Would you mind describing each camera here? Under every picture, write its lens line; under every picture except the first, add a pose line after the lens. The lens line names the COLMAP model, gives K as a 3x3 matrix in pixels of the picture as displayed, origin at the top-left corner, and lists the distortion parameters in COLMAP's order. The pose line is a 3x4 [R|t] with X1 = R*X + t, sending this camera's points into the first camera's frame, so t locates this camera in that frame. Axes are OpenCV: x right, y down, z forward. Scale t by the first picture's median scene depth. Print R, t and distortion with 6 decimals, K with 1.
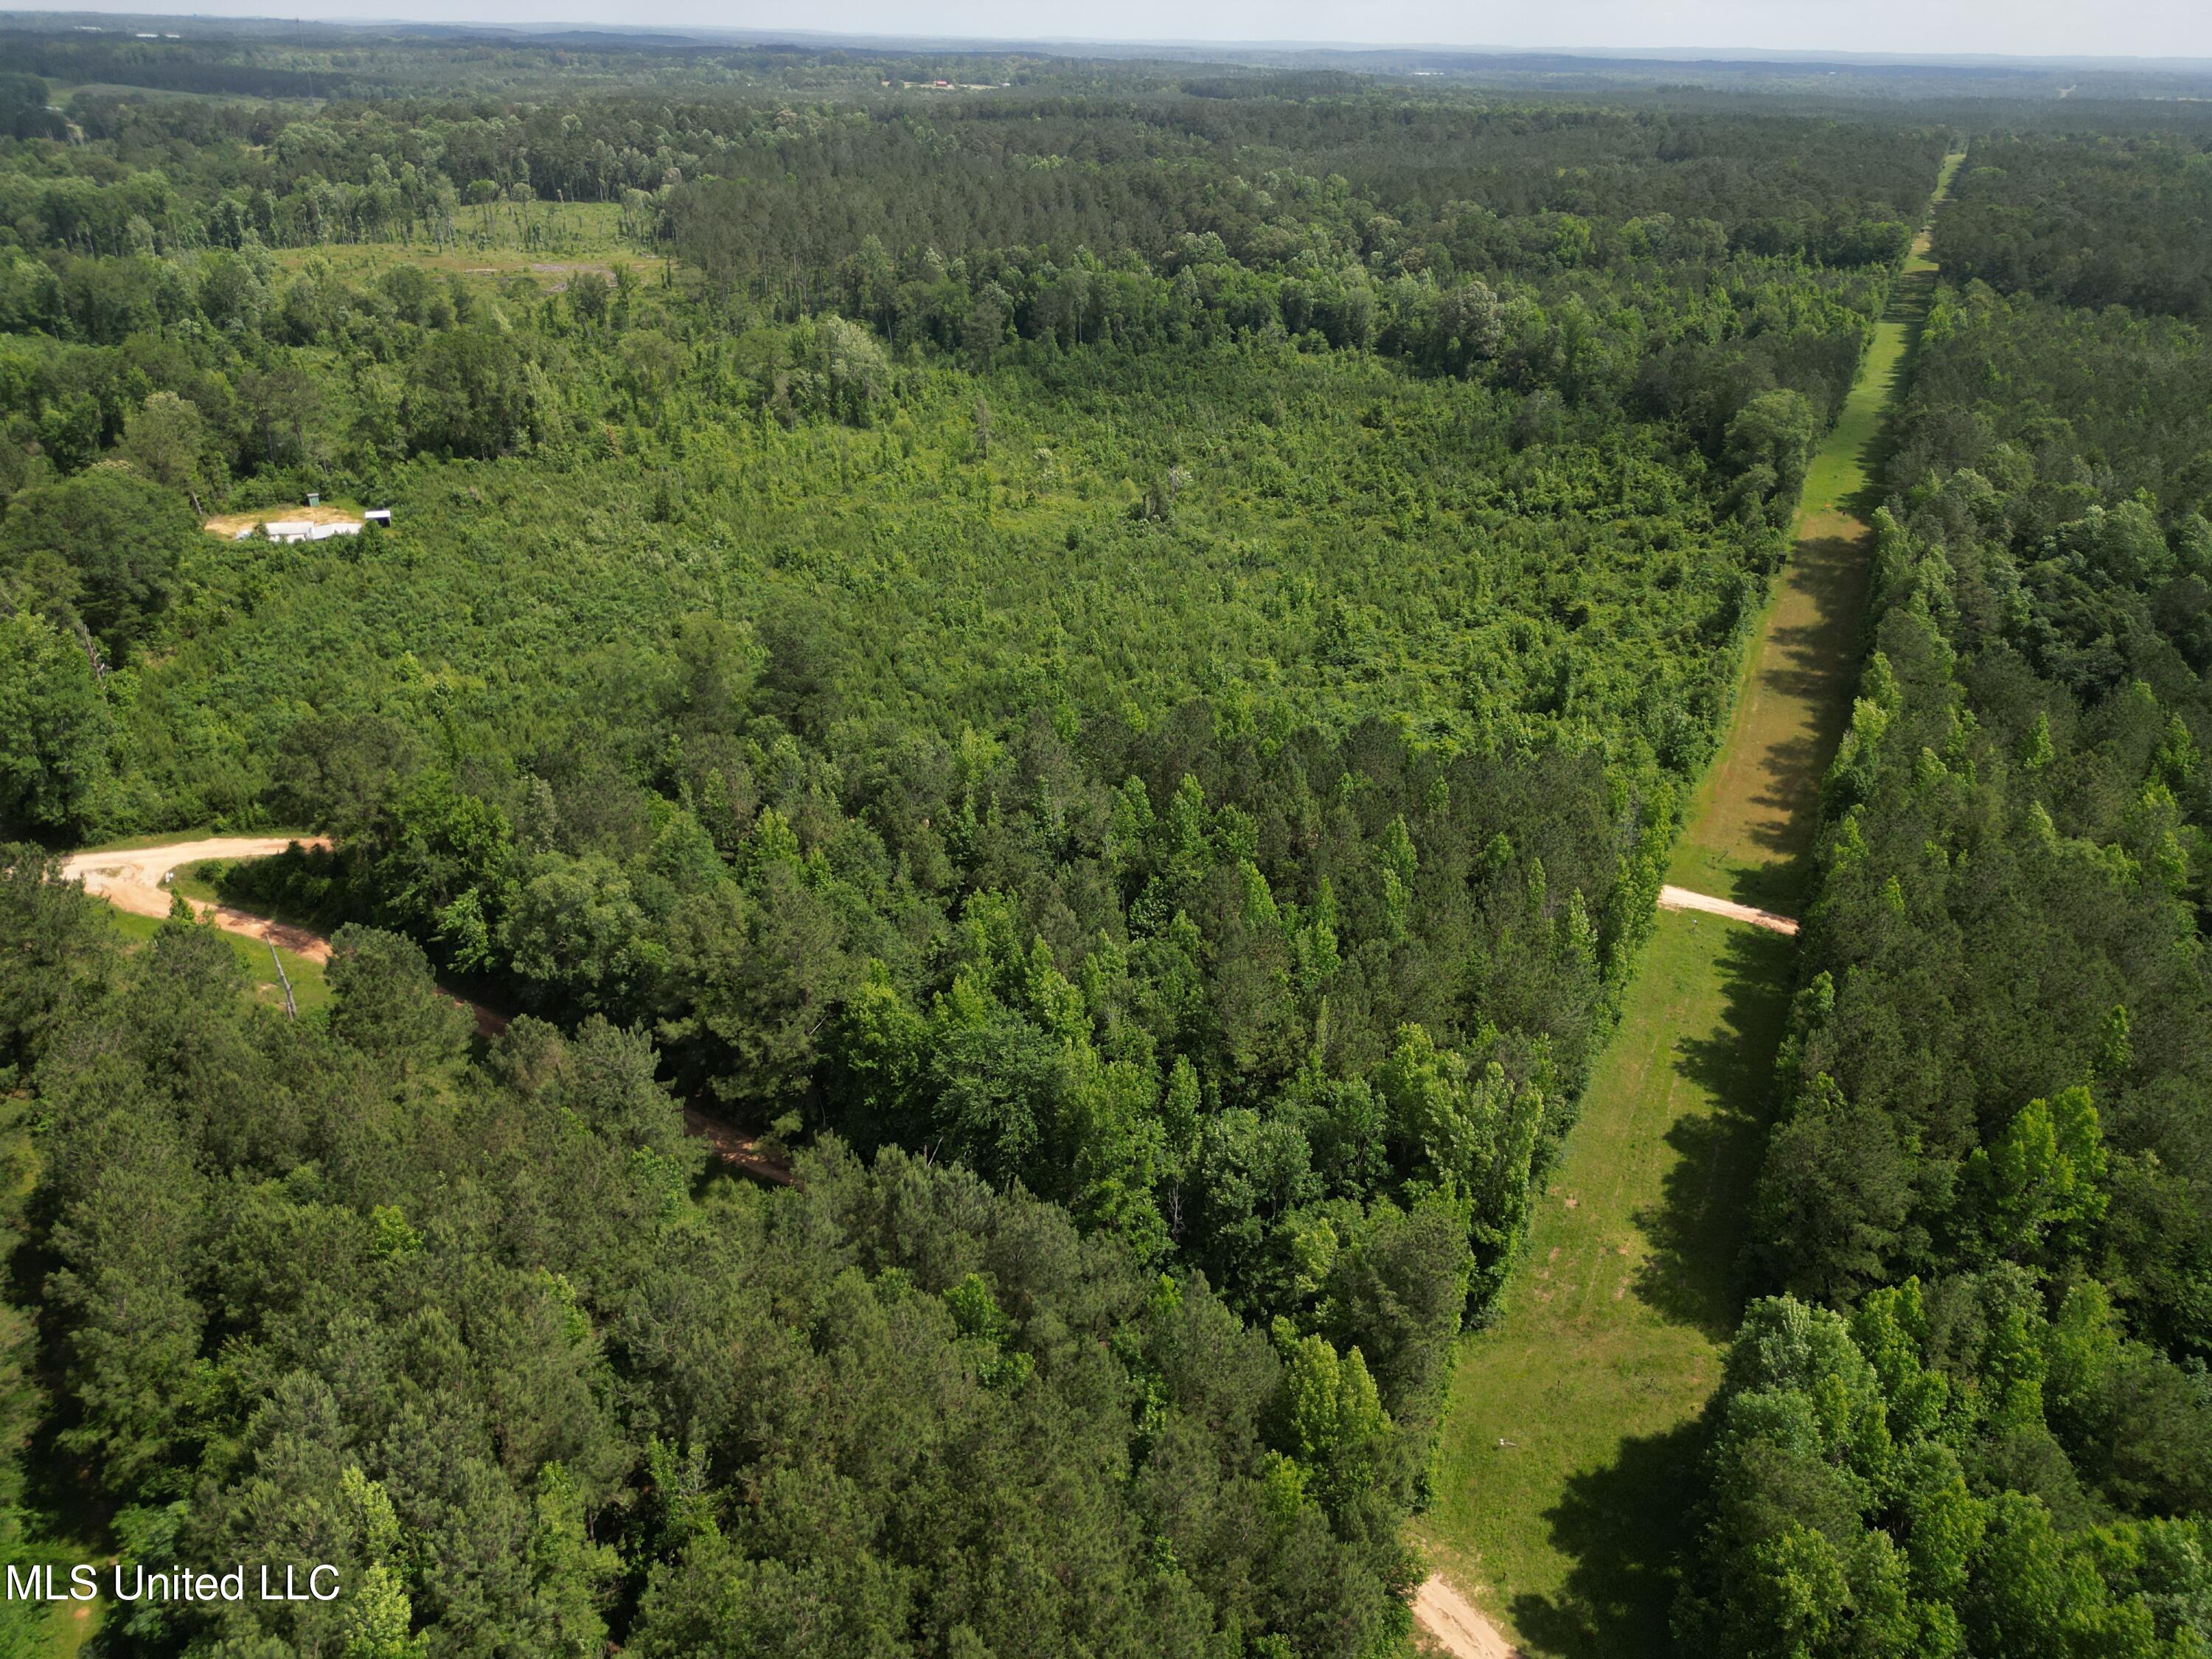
lens RADIAL K [[1547.9, 0, 1097.8], [0, 1547.9, 832.8], [0, 0, 1]] dist [0.070308, -0.064098]
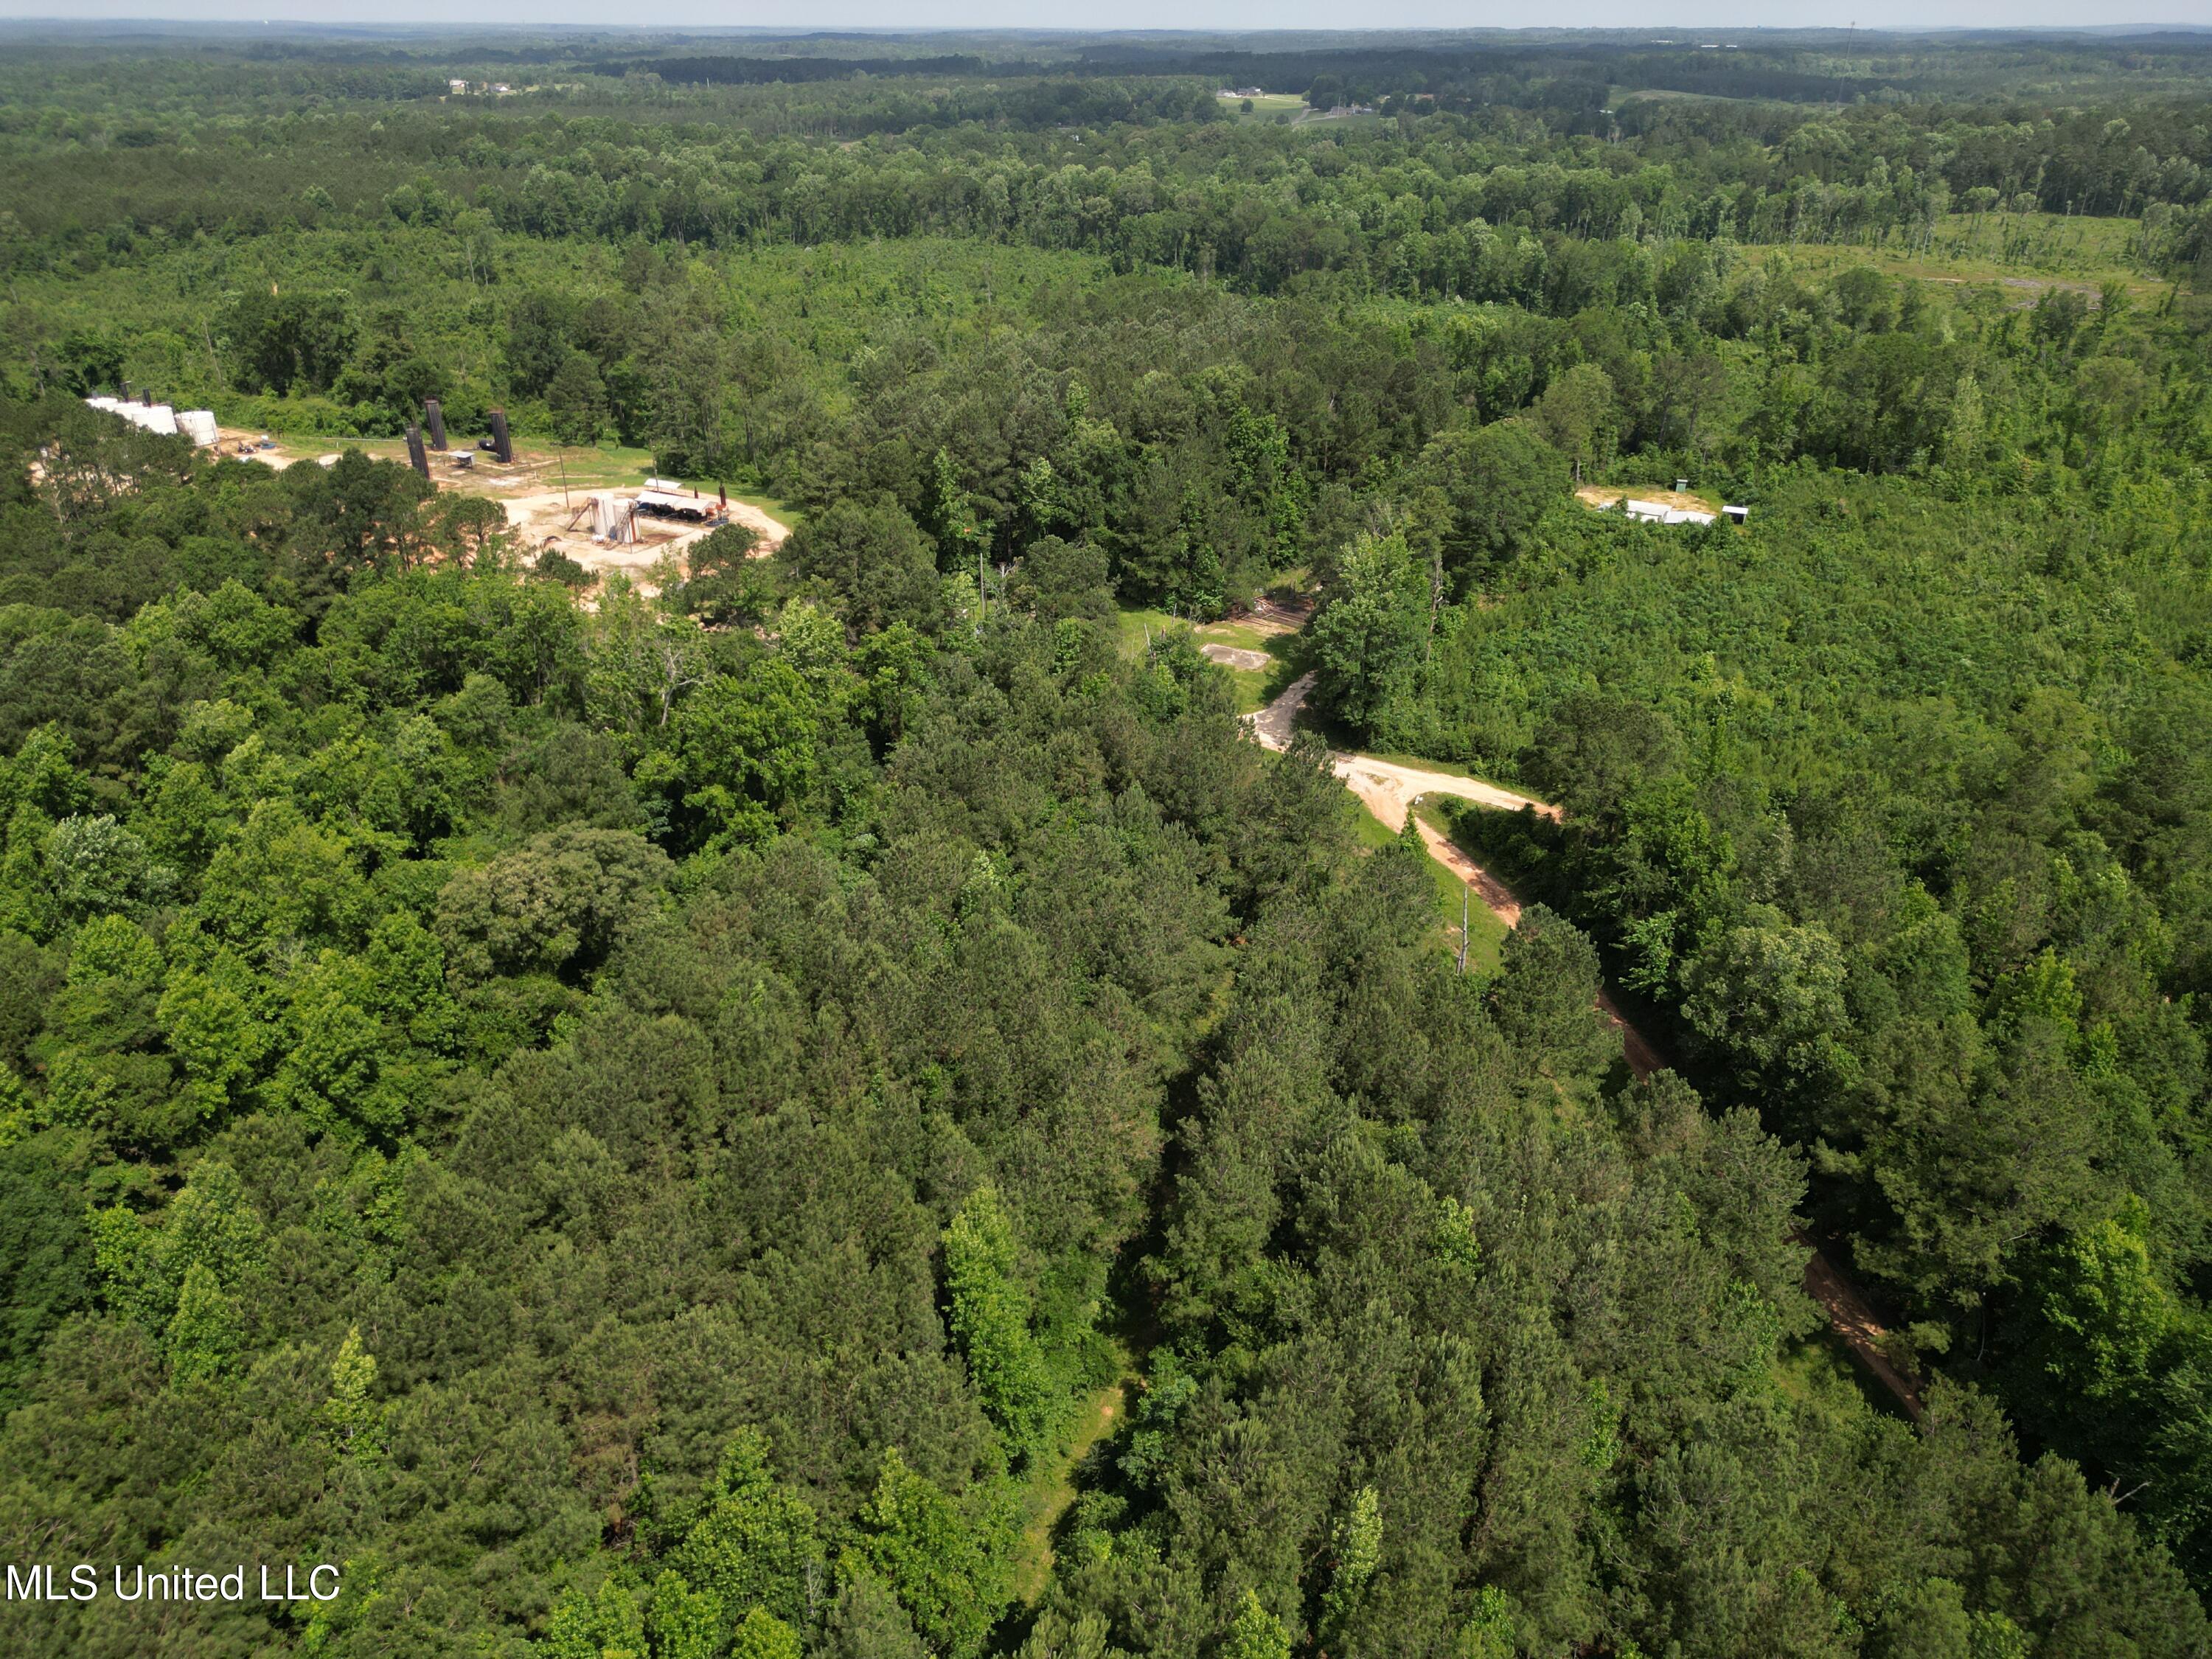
lens RADIAL K [[1547.9, 0, 1097.8], [0, 1547.9, 832.8], [0, 0, 1]] dist [0.070308, -0.064098]
pose [[0.676569, 0.322539, -0.661984, -0.018215], [-0.325495, 0.937371, 0.124049, -0.006718], [0.660535, 0.131544, 0.739182, 0.046007]]
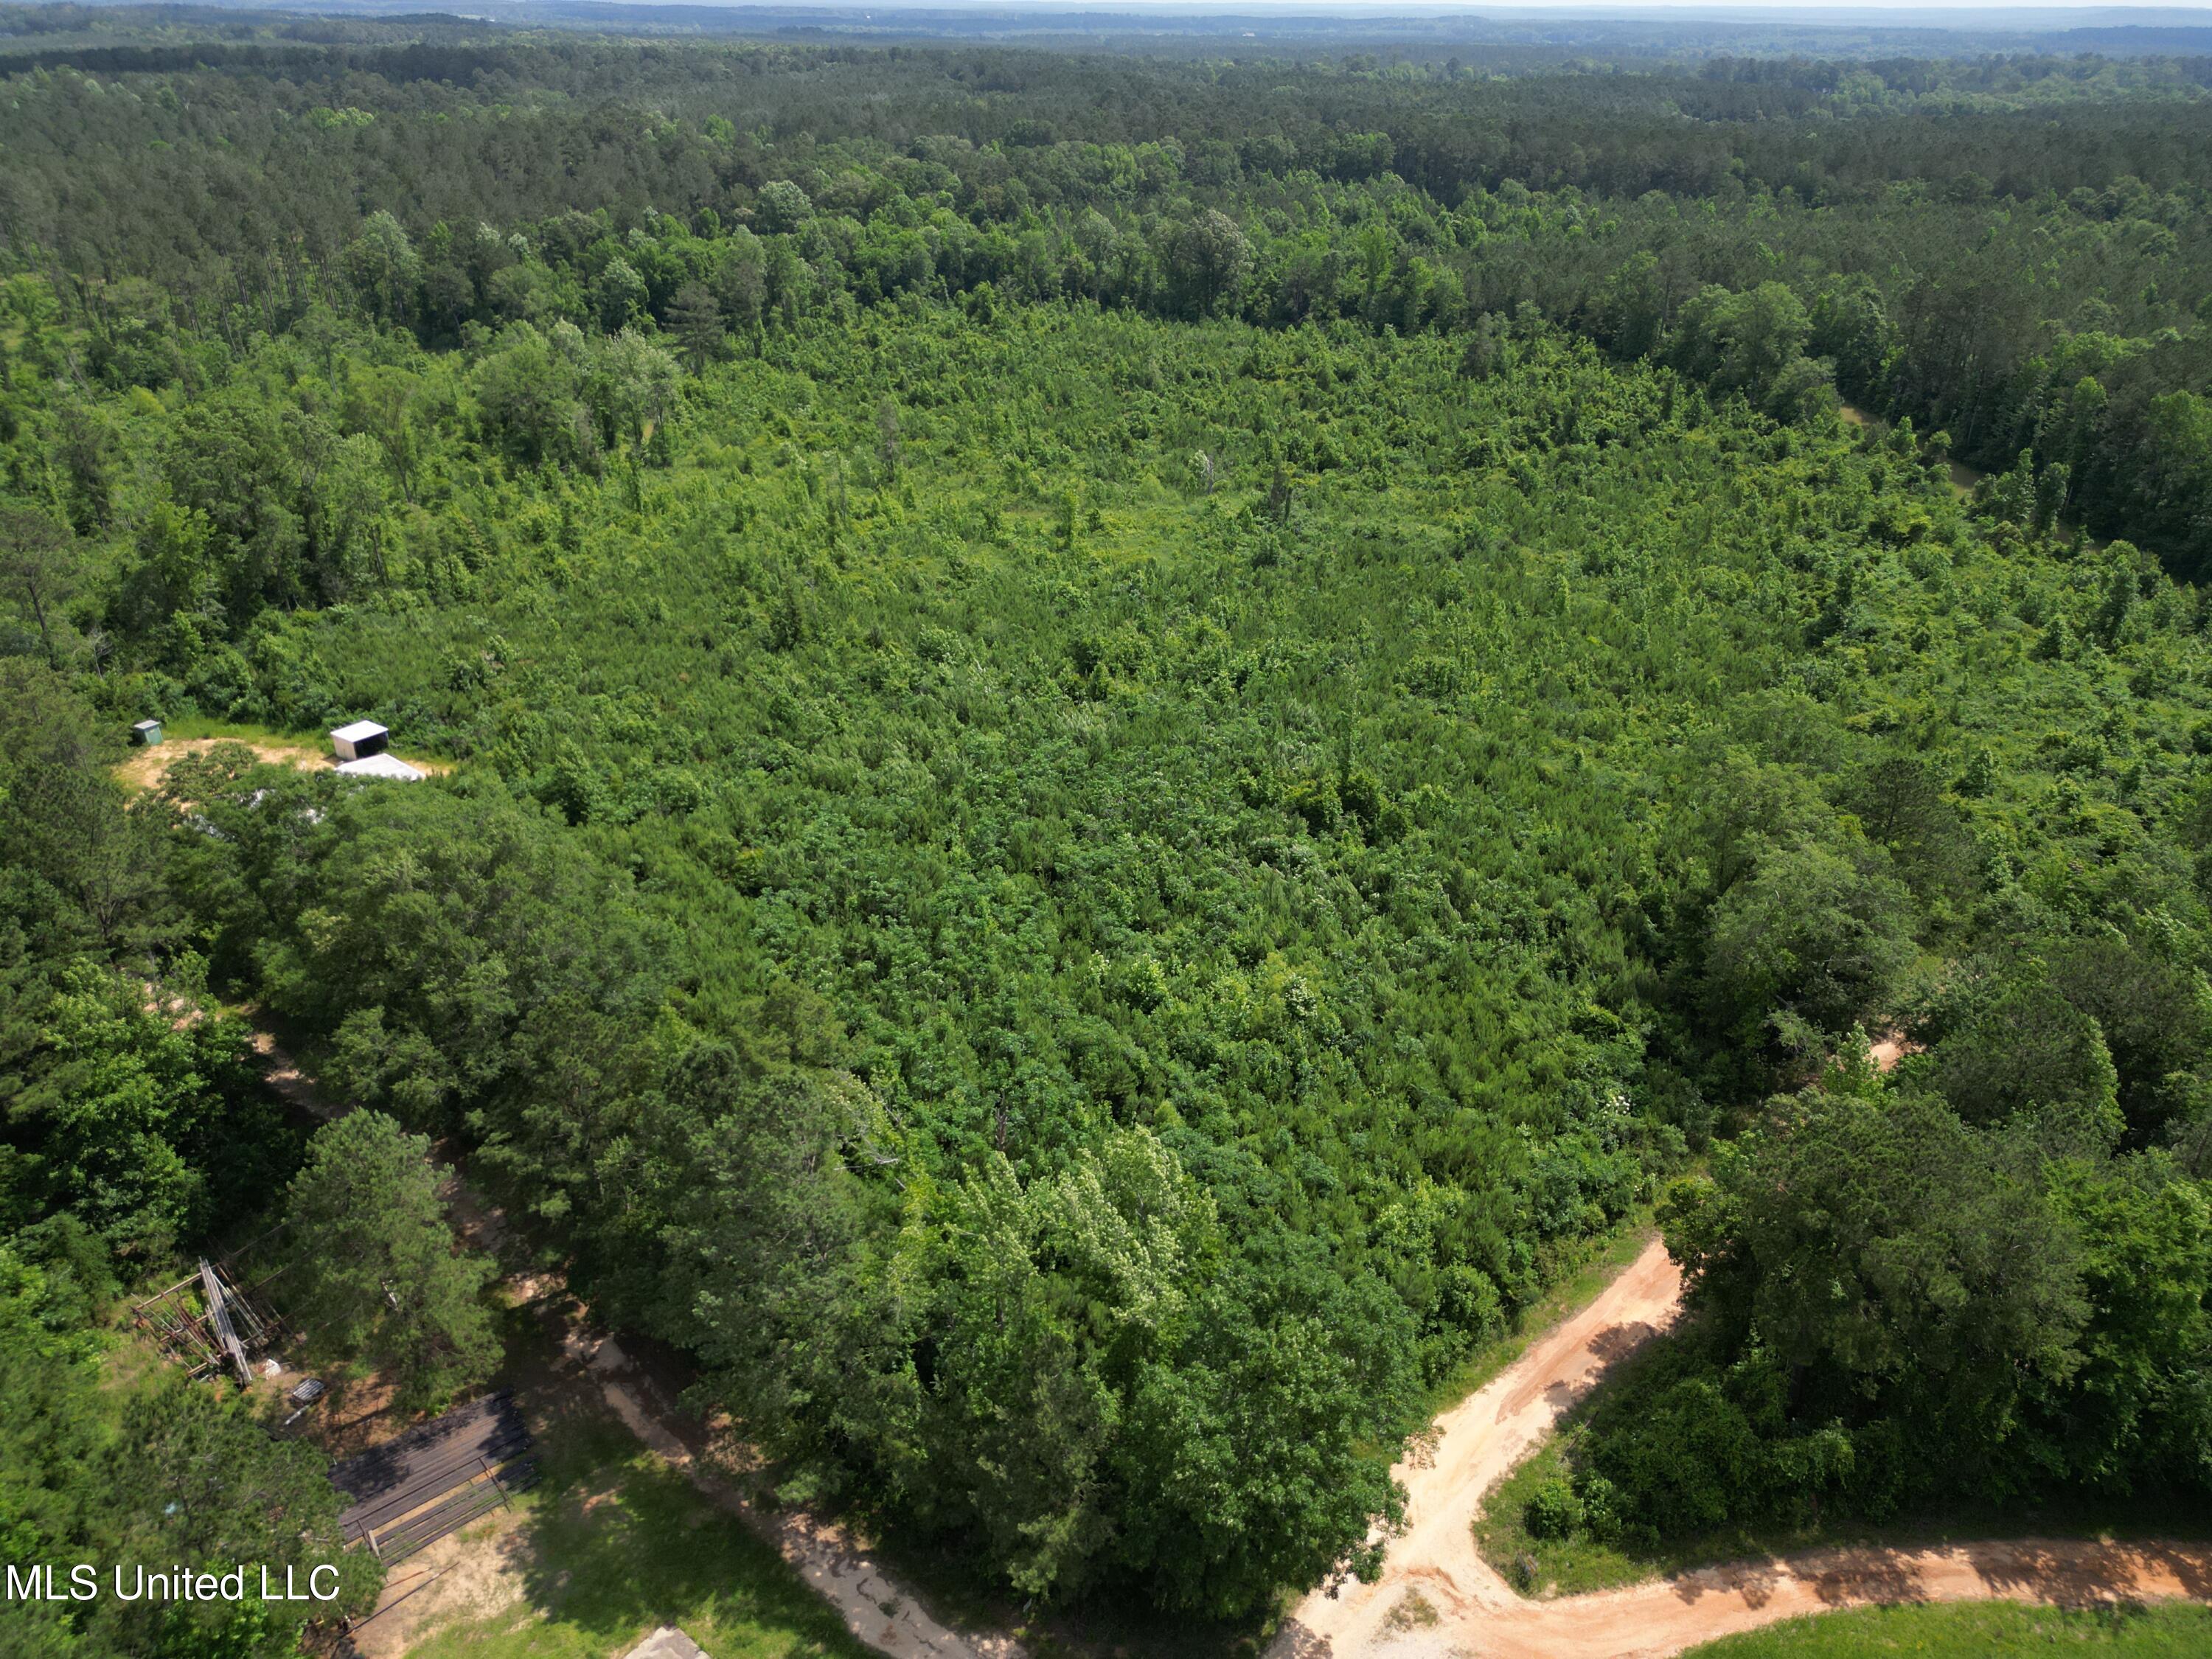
lens RADIAL K [[1547.9, 0, 1097.8], [0, 1547.9, 832.8], [0, 0, 1]] dist [0.070308, -0.064098]
pose [[0.849947, -0.259421, 0.458575, -0.526524], [0.247785, 0.964935, 0.086617, -0.157349], [-0.464966, 0.040008, 0.884424, 0.389204]]
